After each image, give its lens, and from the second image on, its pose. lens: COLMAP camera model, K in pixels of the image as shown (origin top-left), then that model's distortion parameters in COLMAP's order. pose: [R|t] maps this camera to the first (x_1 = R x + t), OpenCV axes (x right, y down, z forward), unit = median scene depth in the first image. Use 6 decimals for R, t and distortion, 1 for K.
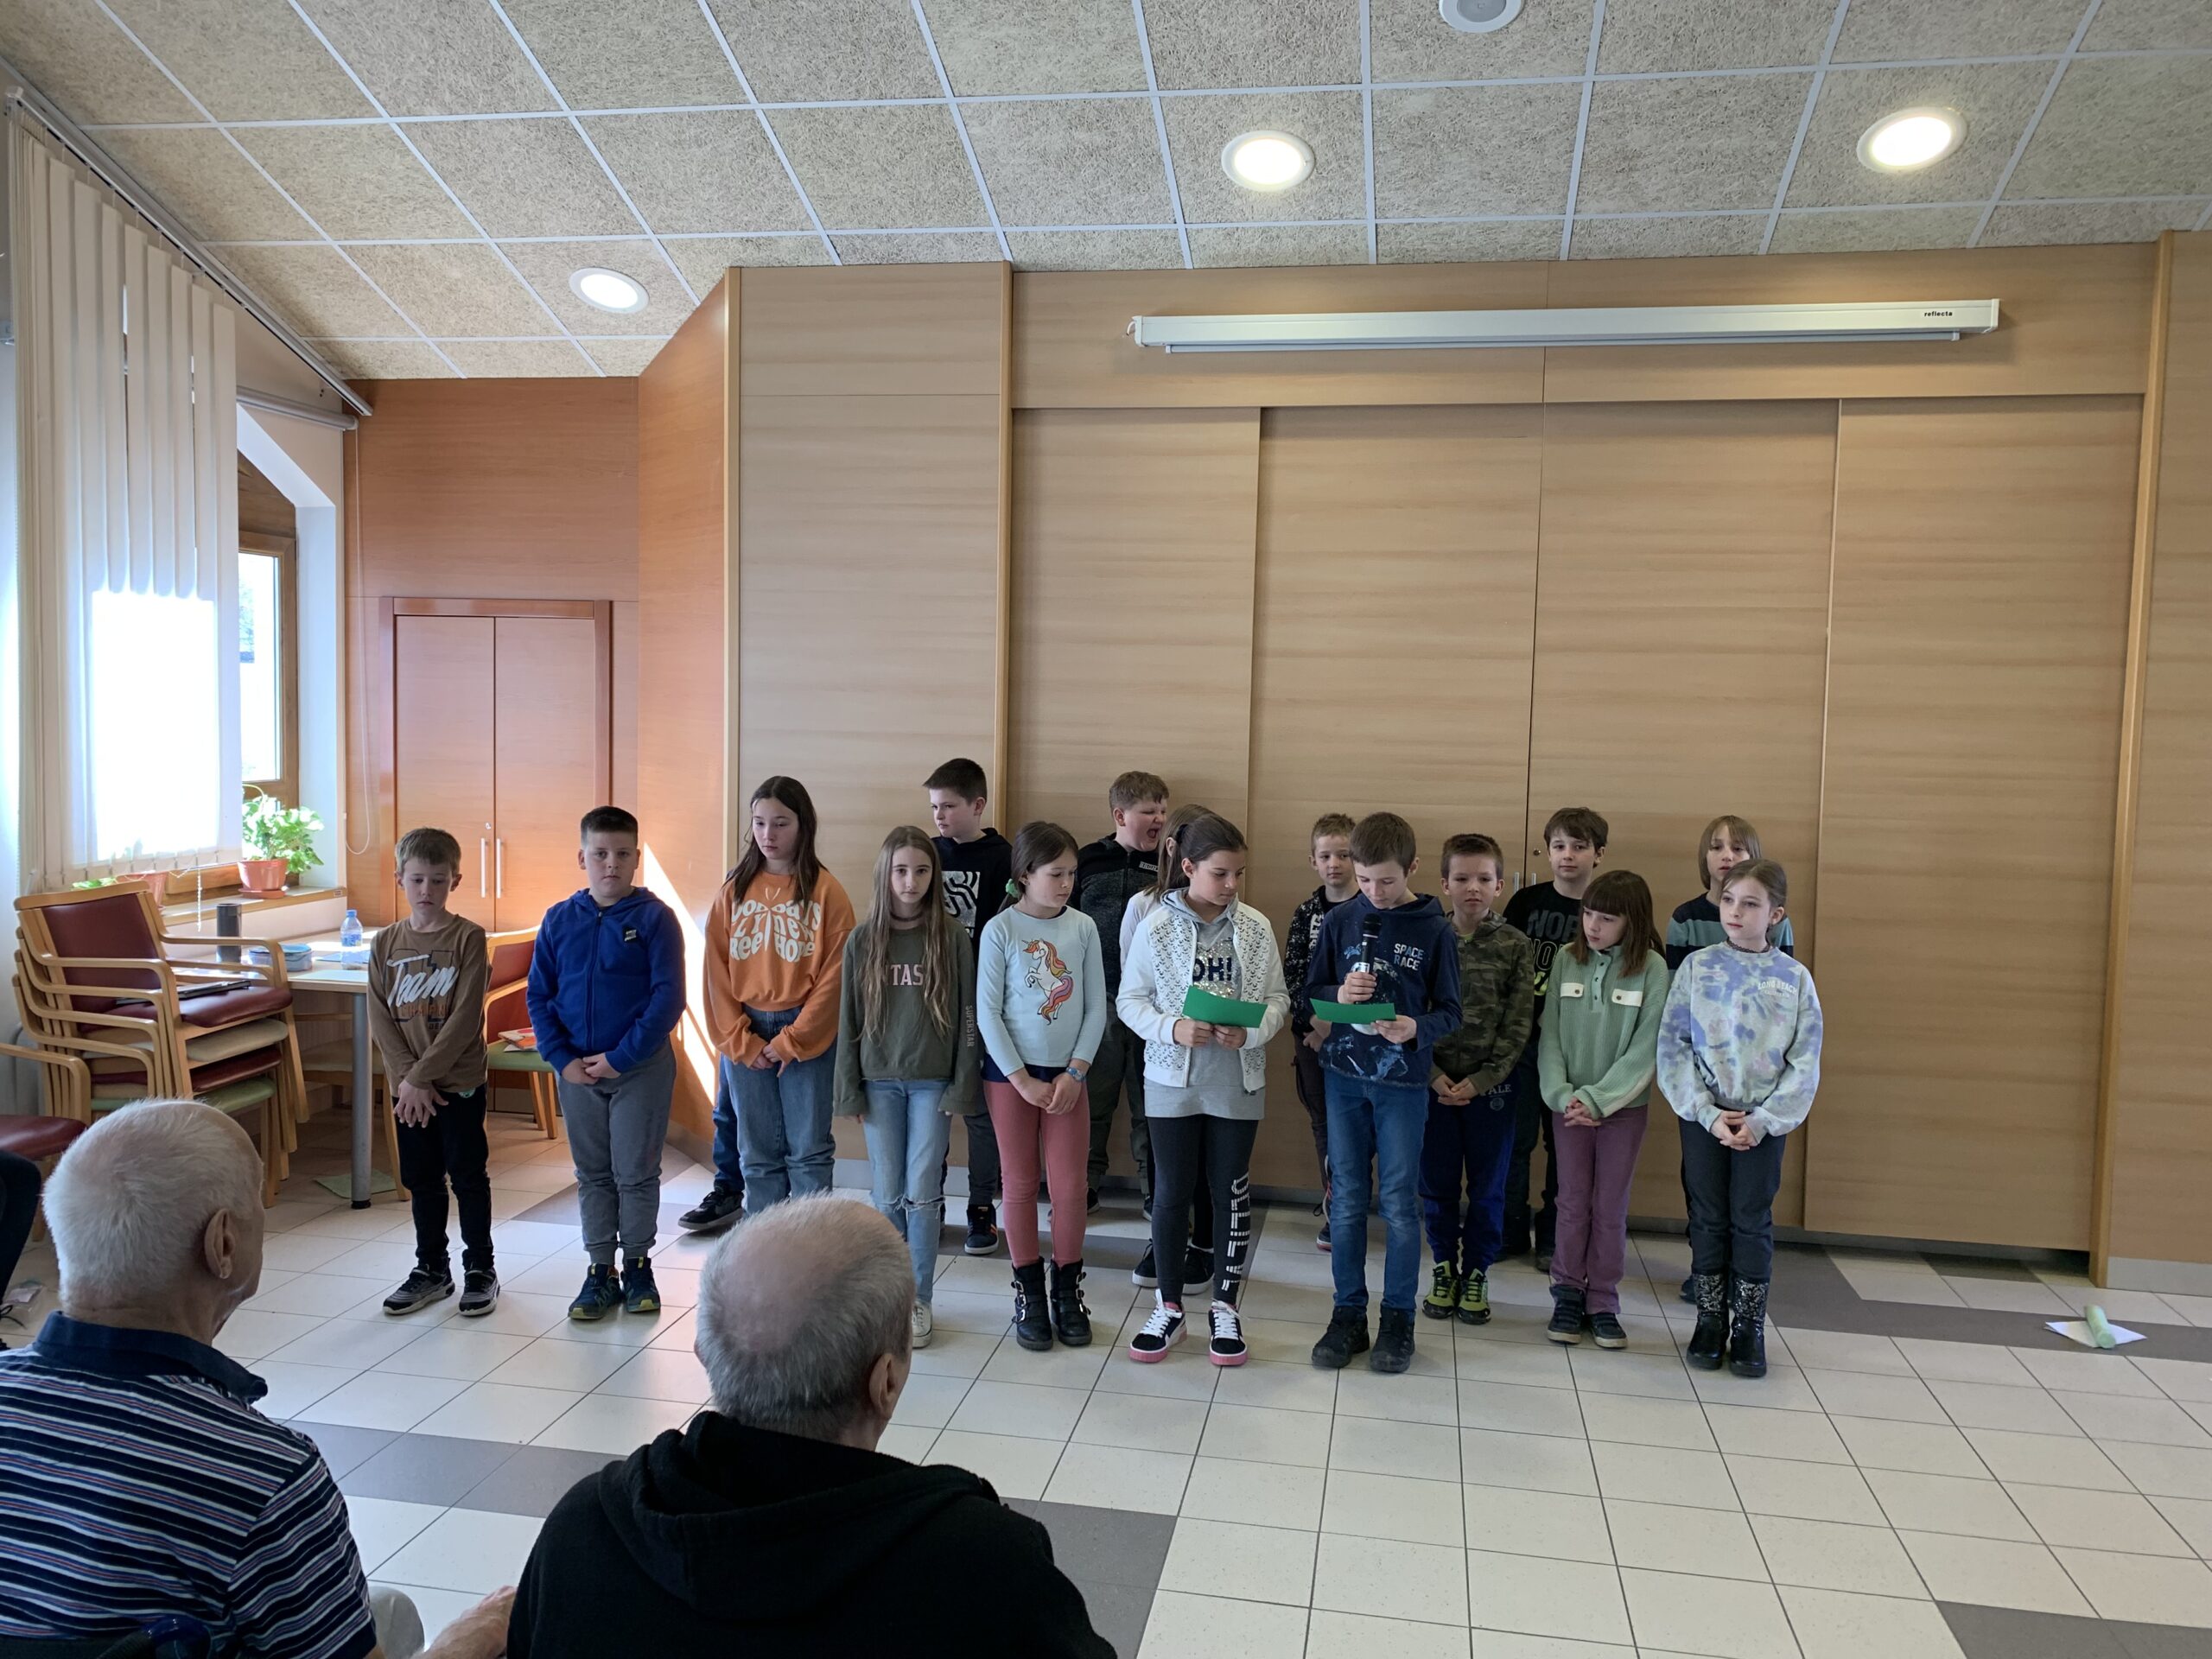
lens RADIAL K [[1711.5, 0, 1110.5], [0, 1711.5, 819.6], [0, 0, 1]] dist [0.021840, -0.010978]
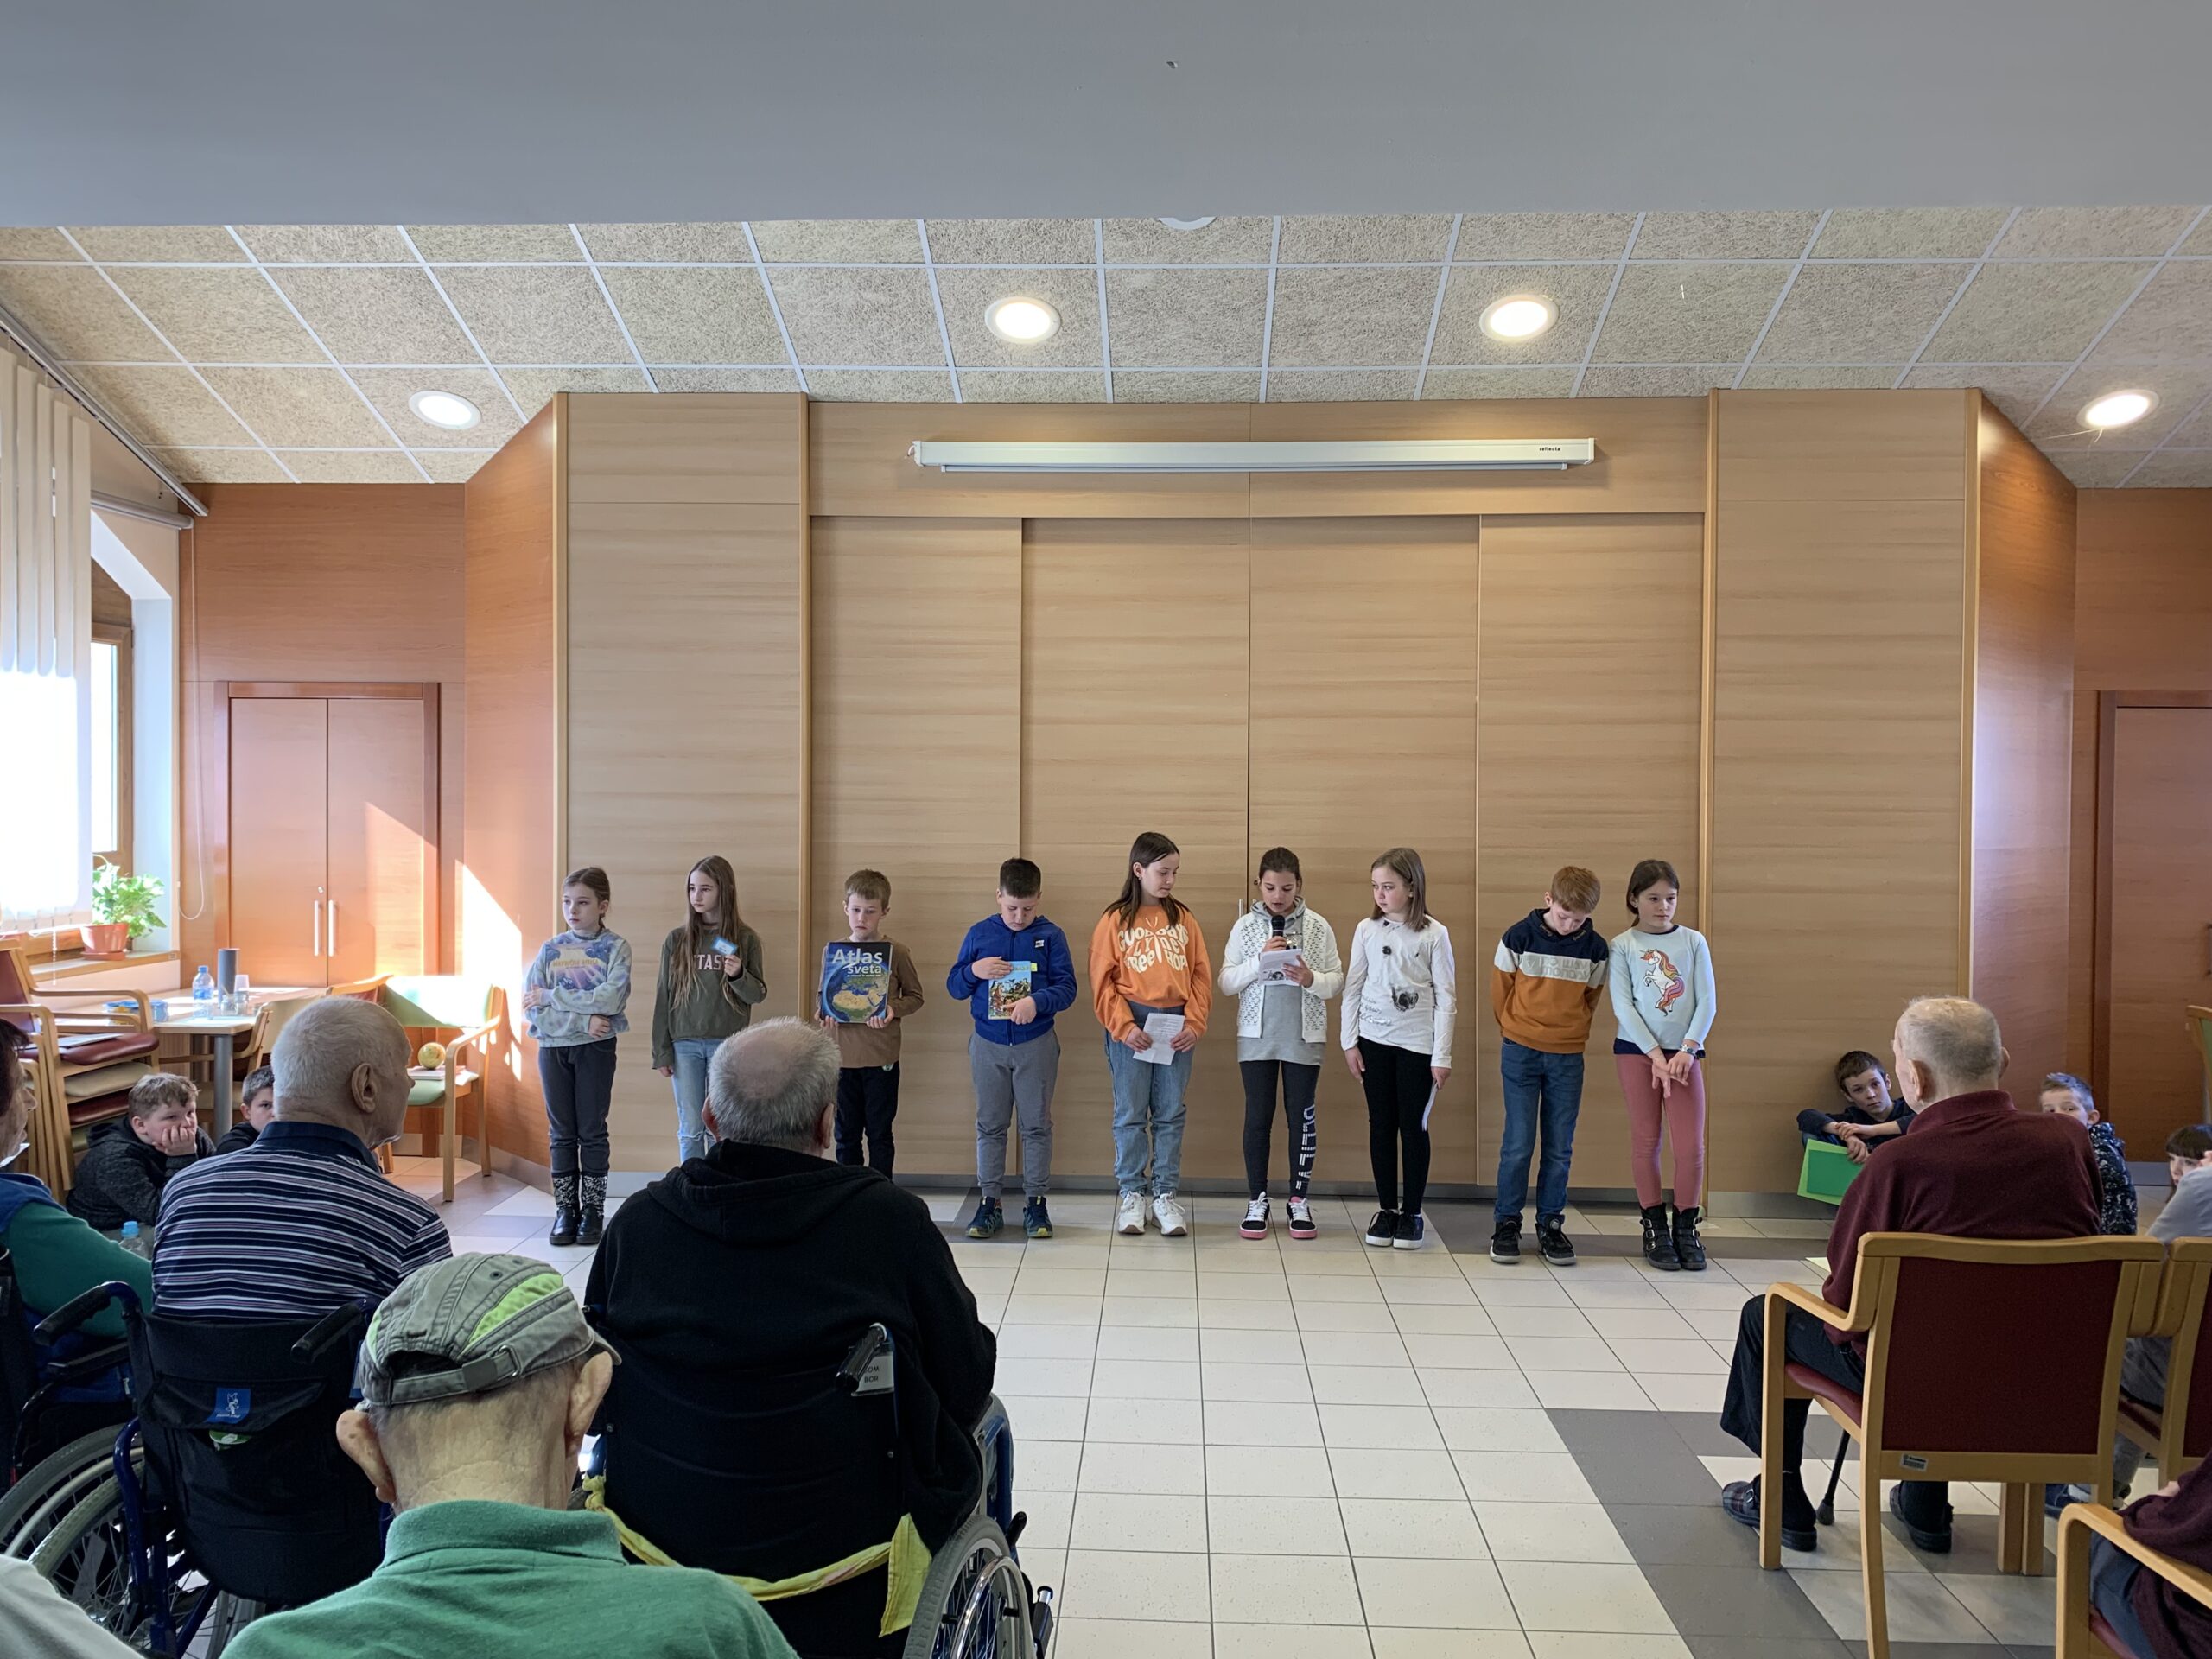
lens RADIAL K [[1718.1, 0, 1102.9], [0, 1718.1, 836.6], [0, 0, 1]] dist [0.057941, -0.062121]
pose [[0.990777, -0.019347, 0.134114, -0.023106], [0.024969, 0.998873, -0.040359, 0.034672], [-0.133182, 0.043336, 0.990144, -0.202673]]
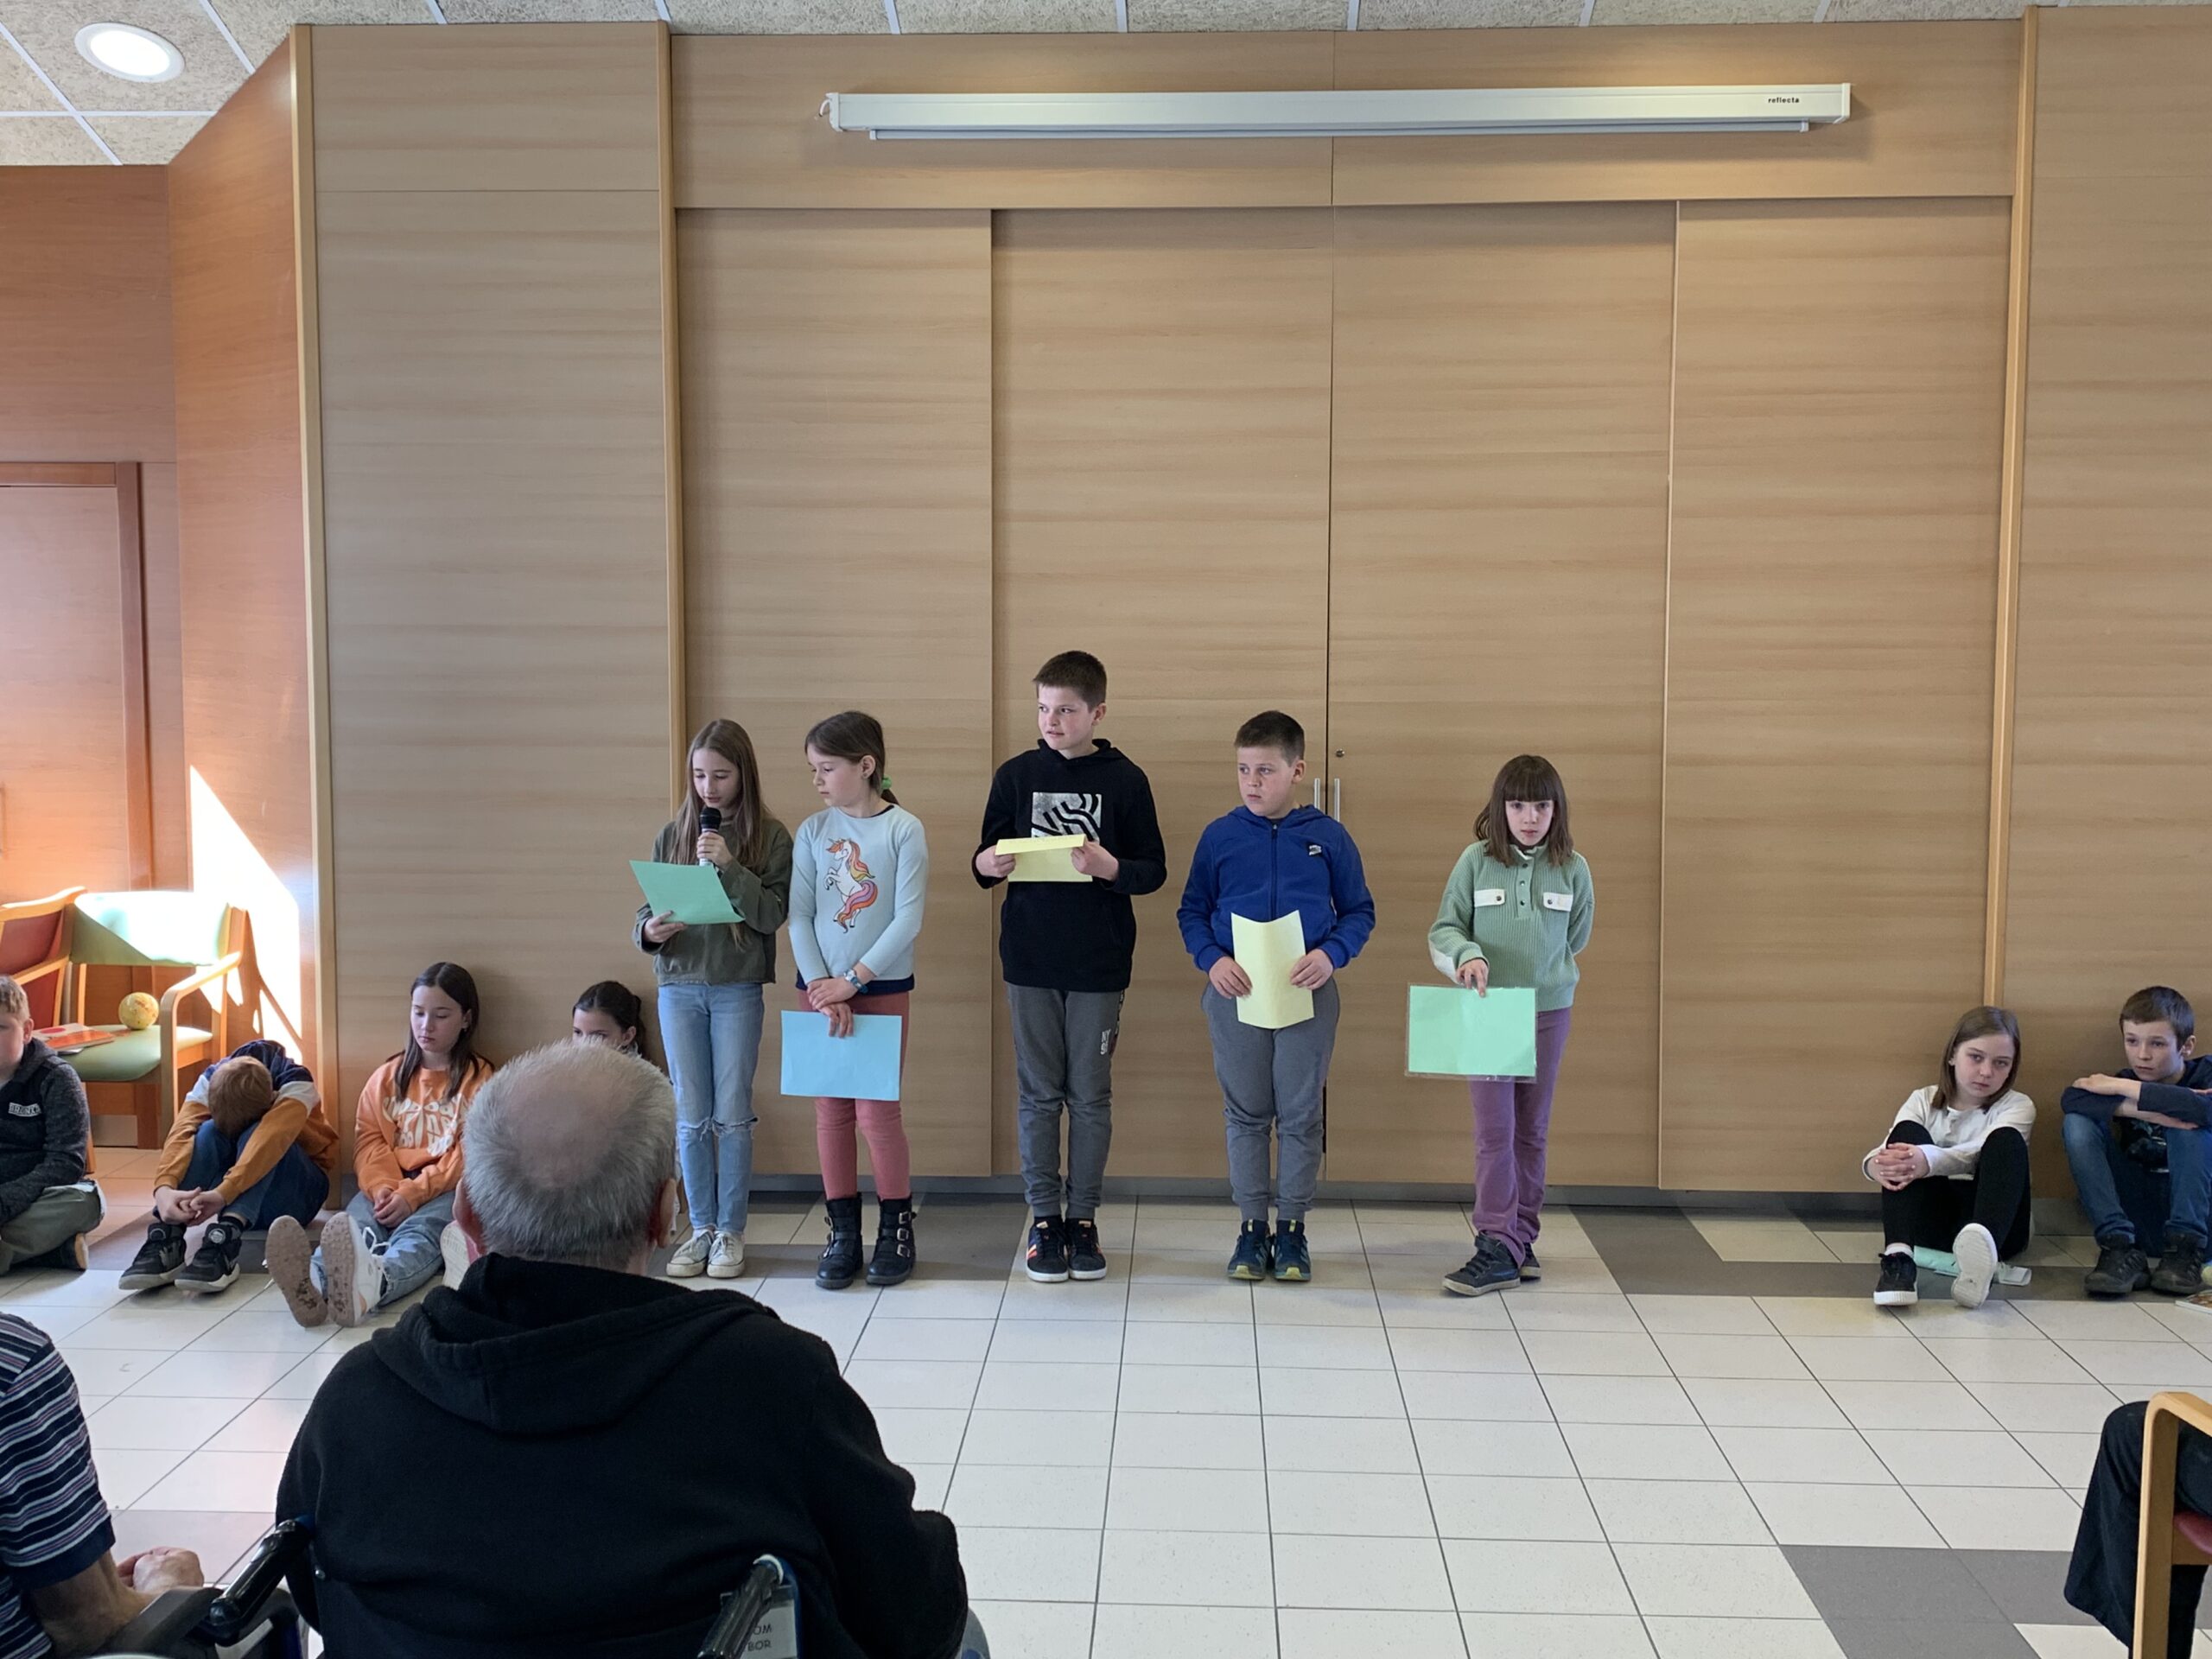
lens RADIAL K [[2337.8, 0, 1092.3], [0, 2337.8, 828.1], [0, 0, 1]] dist [0.023835, -0.029781]
pose [[0.991242, -0.033473, 0.127743, -0.015780], [0.029848, 0.999098, 0.030194, 0.018557], [-0.128639, -0.026117, 0.991348, -0.106839]]
